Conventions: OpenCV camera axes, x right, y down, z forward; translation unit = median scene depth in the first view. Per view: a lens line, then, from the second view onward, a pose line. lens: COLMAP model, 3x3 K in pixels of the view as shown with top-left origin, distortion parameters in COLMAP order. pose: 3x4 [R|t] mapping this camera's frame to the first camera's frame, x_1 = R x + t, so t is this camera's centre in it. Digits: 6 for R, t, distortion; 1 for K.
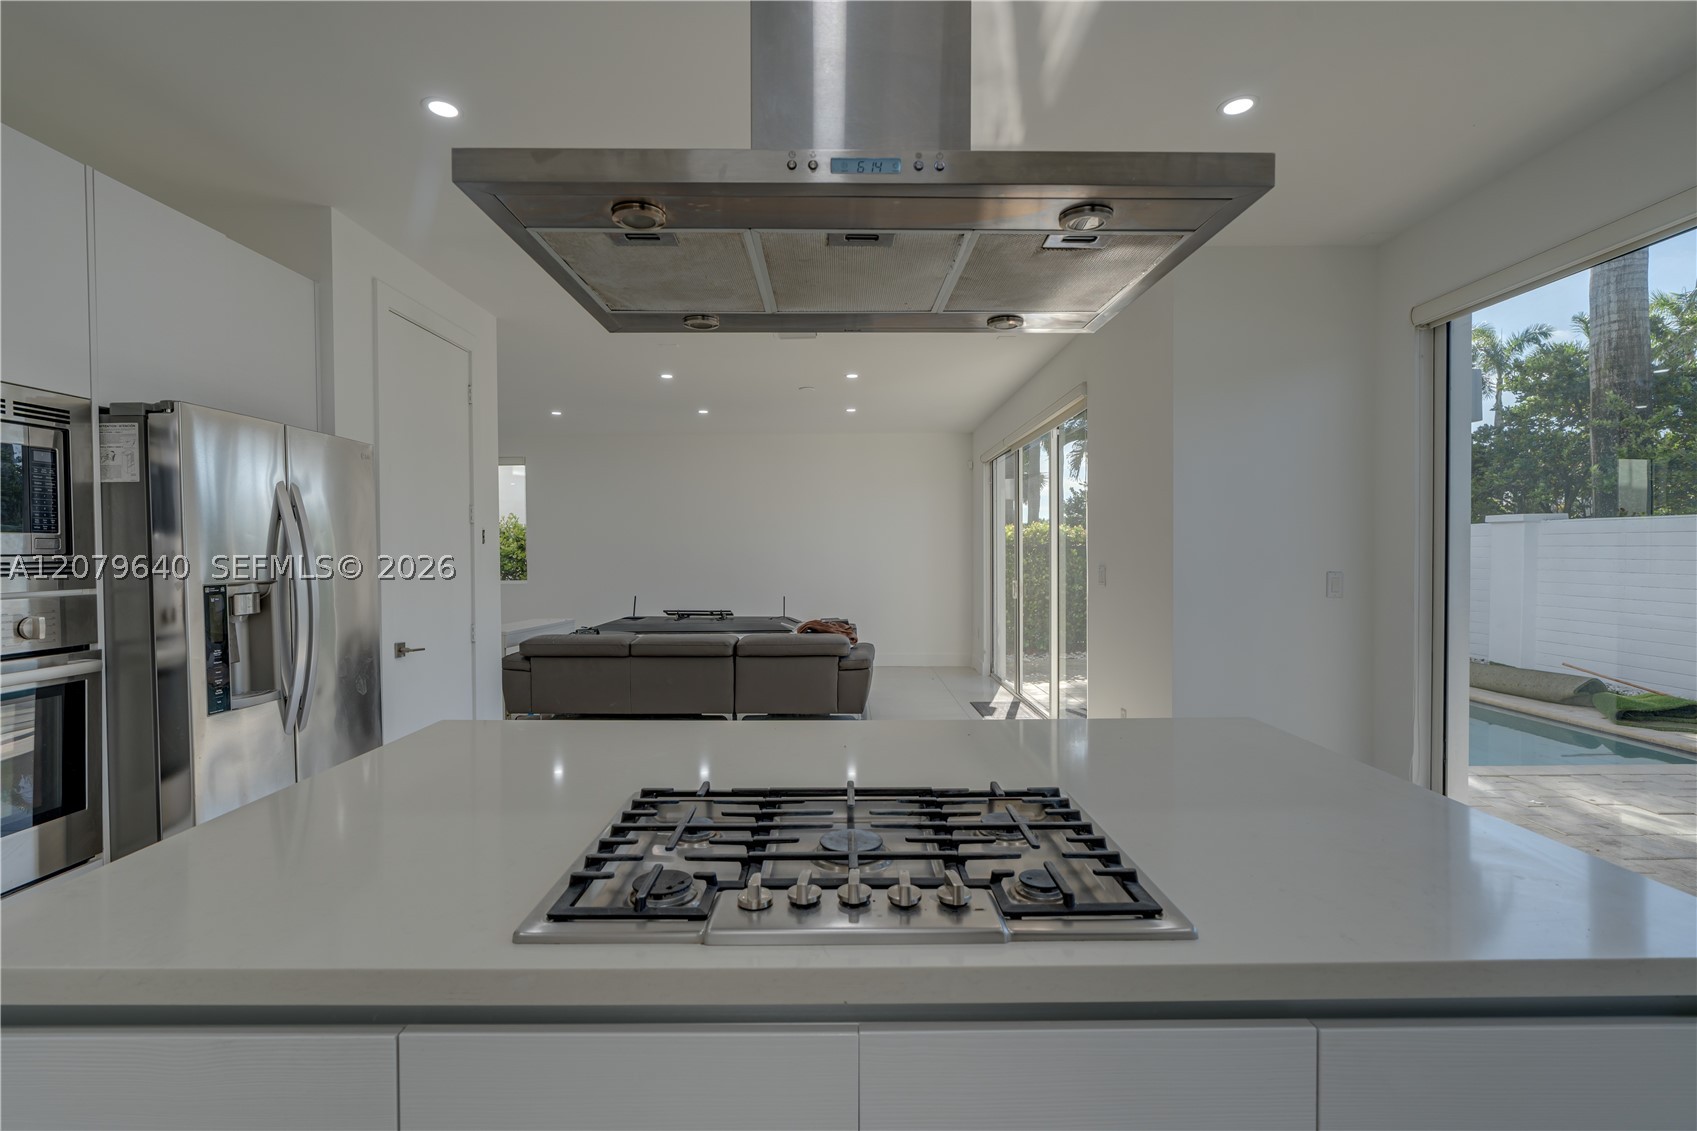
lens RADIAL K [[785.3, 0, 845.3], [0, 785.3, 564.7], [0, 0, 1]] dist [-0.002973, 0.000320]
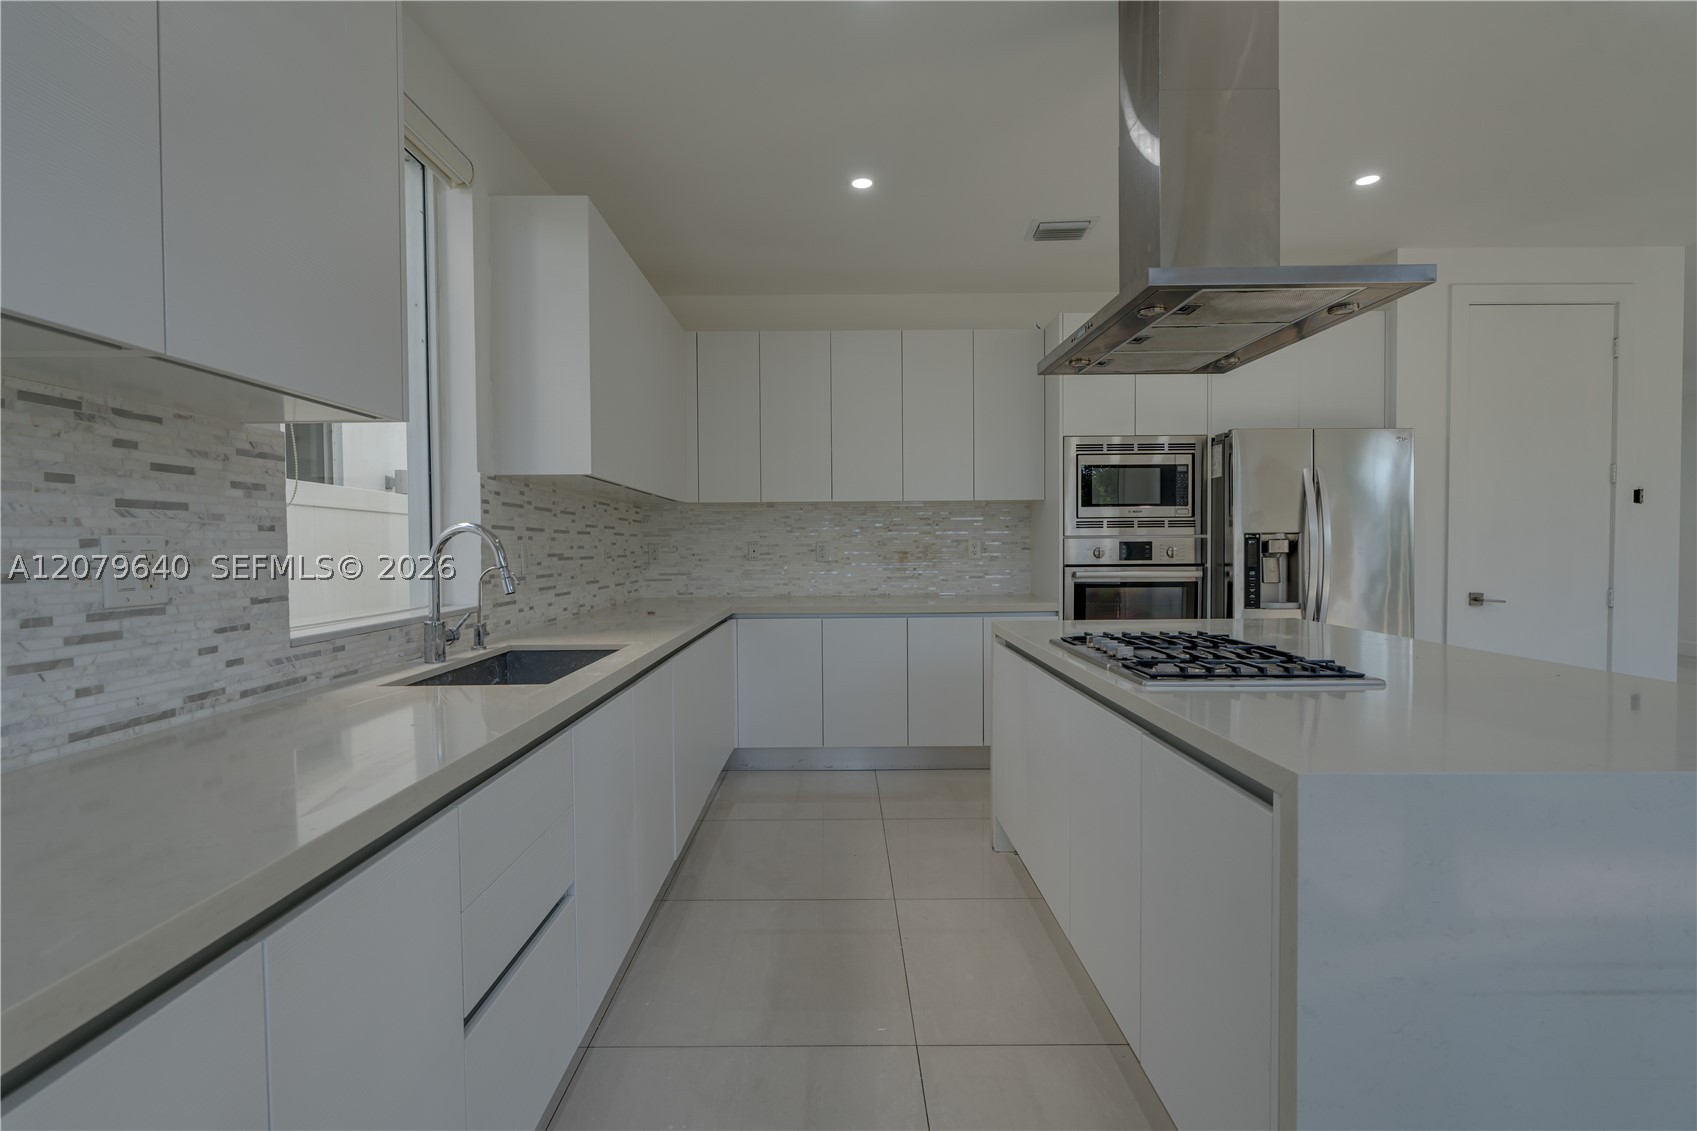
lens RADIAL K [[799.8, 0, 841.6], [0, 799.8, 565.7], [0, 0, 1]] dist [-0.001558, 0.000502]
pose [[-0.008040, 0.029471, -0.999533, 0.927443], [-0.011640, 0.999495, 0.029564, 0.054821], [0.999900, 0.011873, -0.007693, 0.123786]]
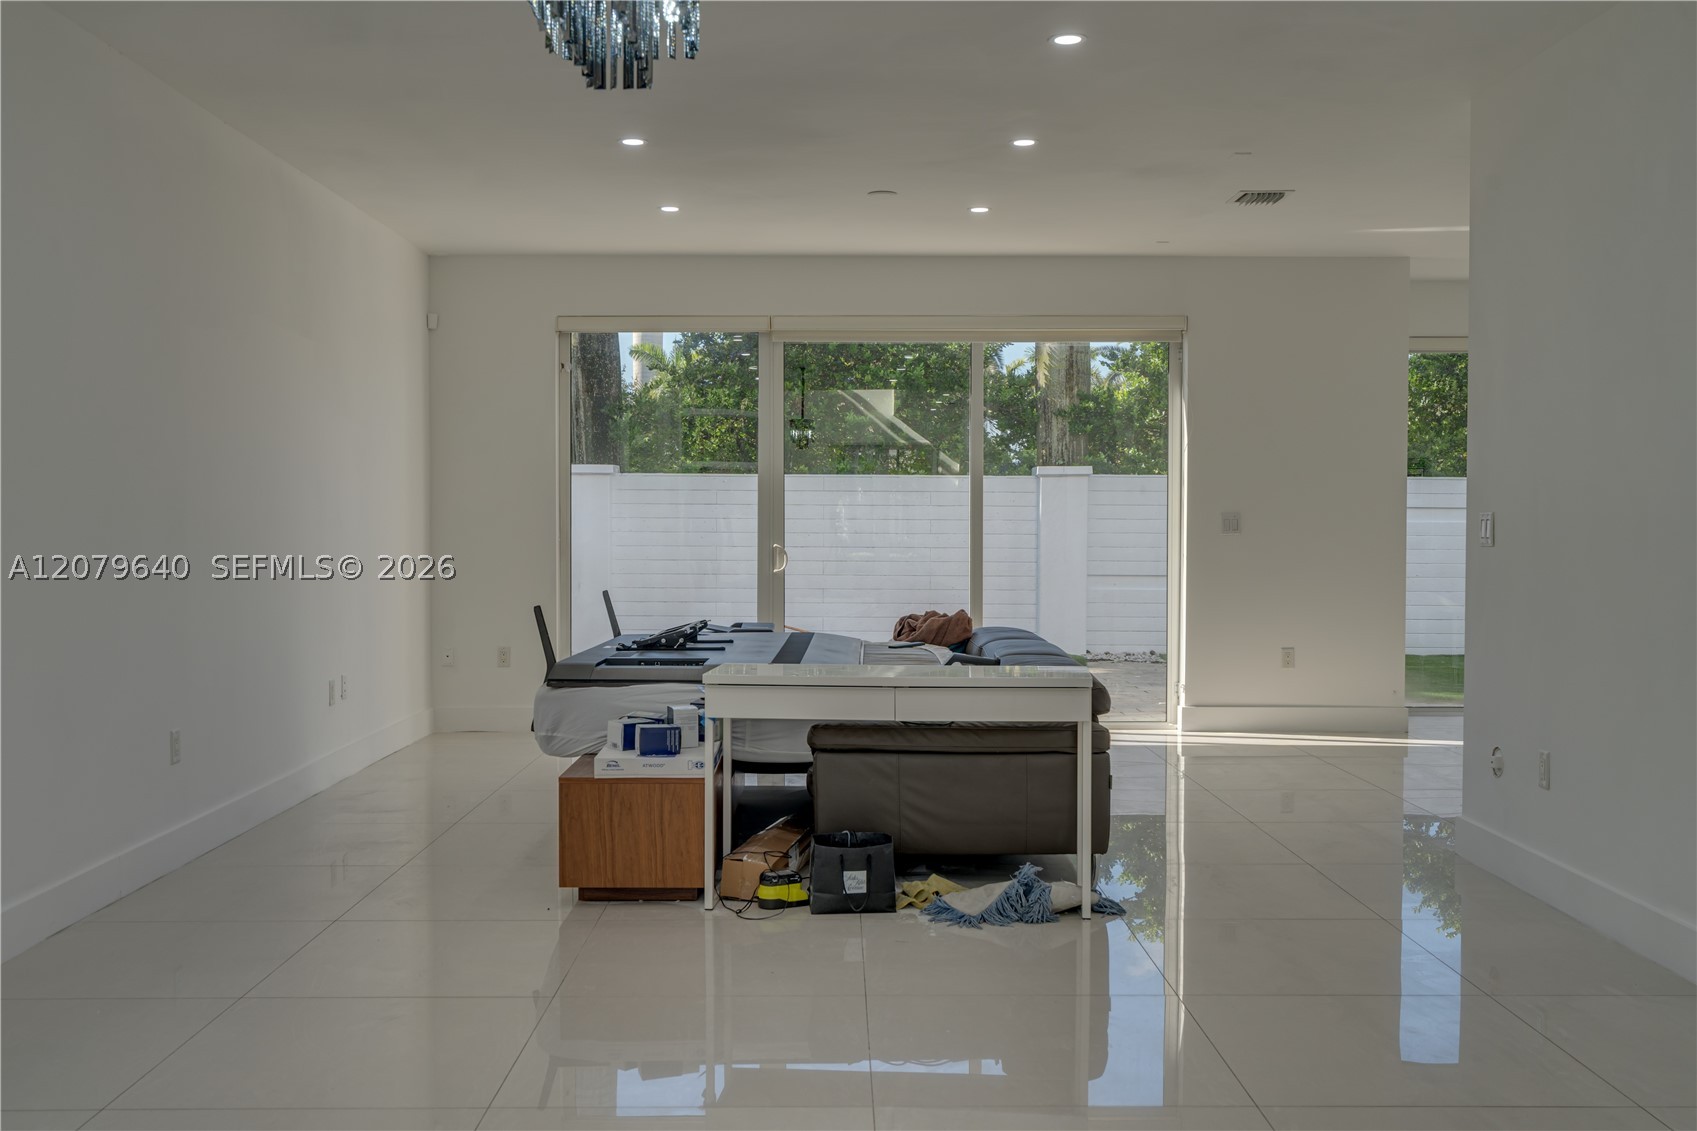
lens RADIAL K [[1650.7, 0, 848.5], [0, 1650.7, 565.5], [0, 0, 1]] dist [0.002107, 0.006144]
pose [[0.001279, -0.025775, 0.999667, -3.429190], [0.014614, 0.999561, 0.025754, 0.017839], [-0.999892, 0.014576, 0.001655, 2.946690]]
